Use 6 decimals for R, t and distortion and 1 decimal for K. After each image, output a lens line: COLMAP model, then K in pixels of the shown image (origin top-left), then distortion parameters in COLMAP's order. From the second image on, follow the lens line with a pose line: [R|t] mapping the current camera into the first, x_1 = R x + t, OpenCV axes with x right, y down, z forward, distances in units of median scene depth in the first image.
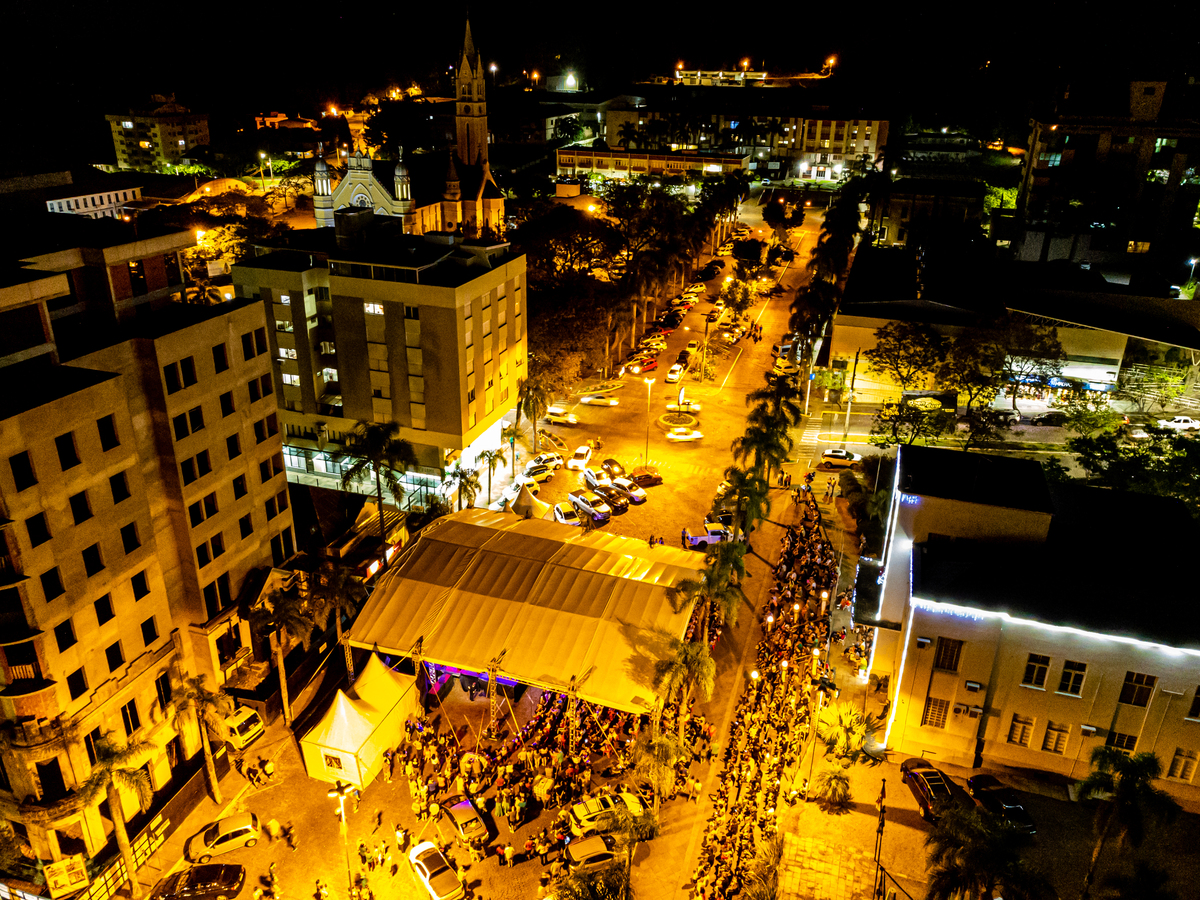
lens RADIAL K [[893.8, 0, 586.6], [0, 893.8, 451.0], [0, 0, 1]] dist [0.030107, -0.002270]
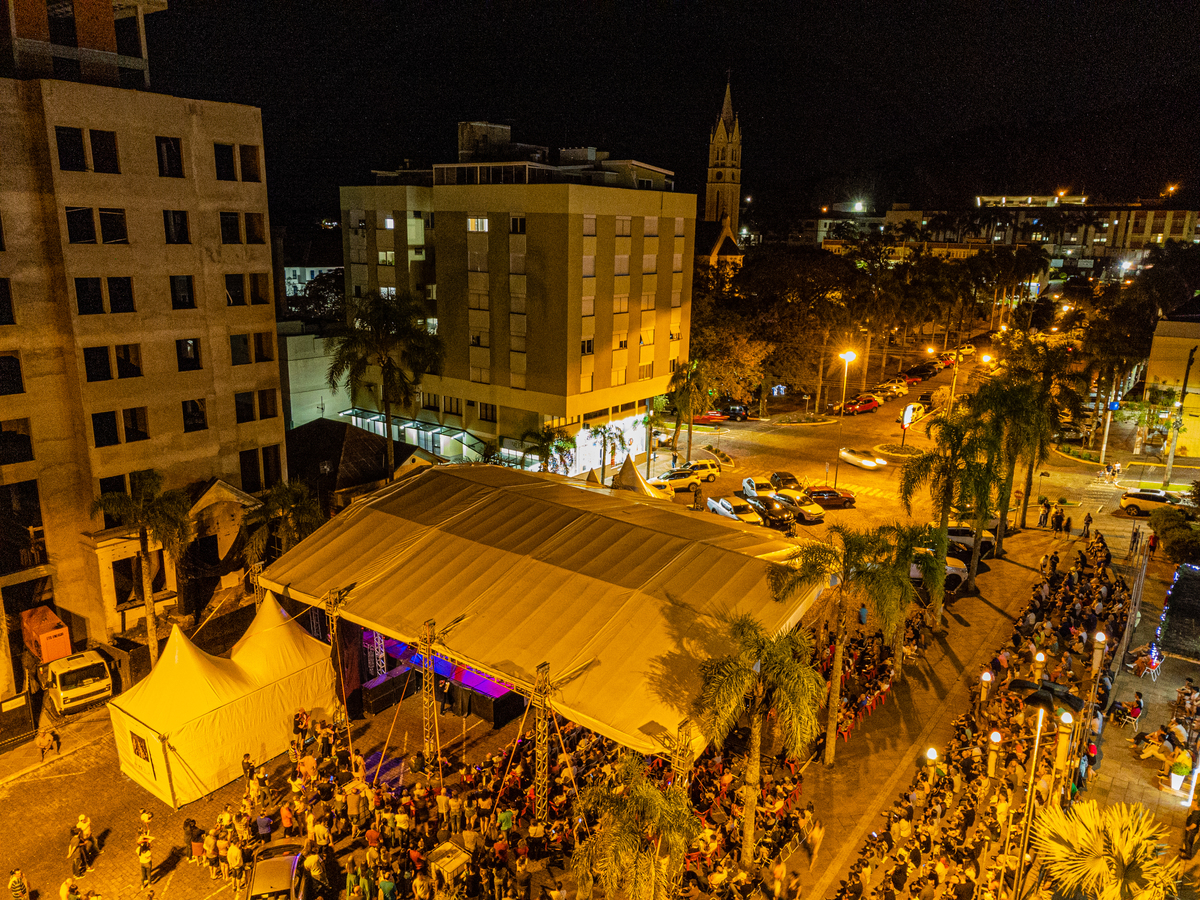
lens RADIAL K [[893.8, 0, 586.6], [0, 893.8, 451.0], [0, 0, 1]] dist [0.030107, -0.002270]
pose [[0.950816, 0.084441, -0.298026, 0.105961], [-0.130553, 0.981741, -0.138353, 0.134768], [0.280902, 0.170456, 0.944478, 0.331359]]
